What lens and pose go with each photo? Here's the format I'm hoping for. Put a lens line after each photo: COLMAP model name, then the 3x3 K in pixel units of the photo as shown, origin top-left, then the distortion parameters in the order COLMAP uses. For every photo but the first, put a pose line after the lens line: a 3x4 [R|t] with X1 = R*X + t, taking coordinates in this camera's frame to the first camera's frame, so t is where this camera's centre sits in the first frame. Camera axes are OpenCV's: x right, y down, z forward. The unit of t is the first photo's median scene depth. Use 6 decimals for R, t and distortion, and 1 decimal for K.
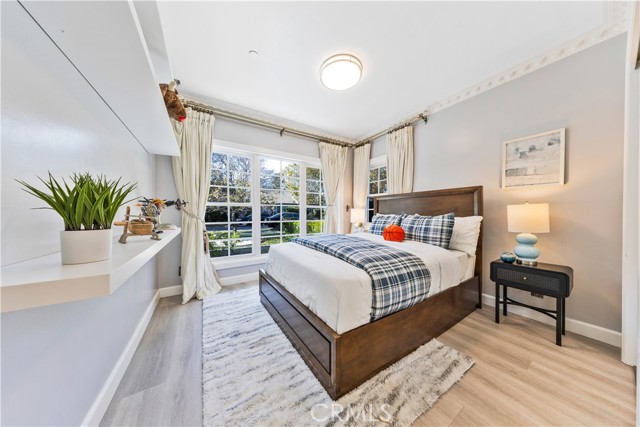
lens RADIAL K [[187.0, 0, 316.4], [0, 187.0, 213.7], [0, 0, 1]] dist [-0.001194, 0.000456]
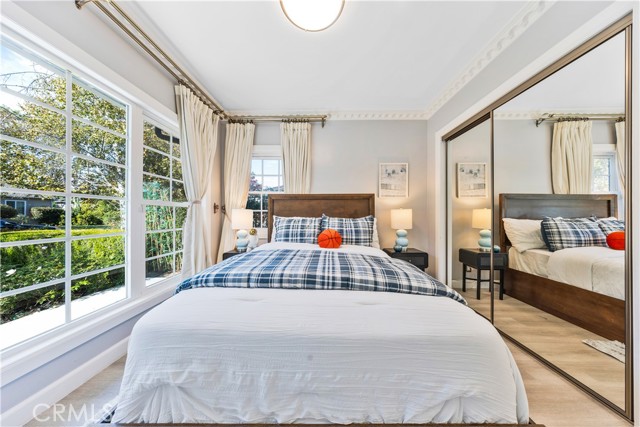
lens RADIAL K [[187.0, 0, 320.4], [0, 187.0, 214.1], [0, 0, 1]] dist [-0.001194, 0.000456]
pose [[0.541053, 0.004444, 0.840977, -0.324837], [0.000971, 0.999982, -0.005909, -0.004604], [-0.840988, 0.004013, 0.541039, 0.550477]]
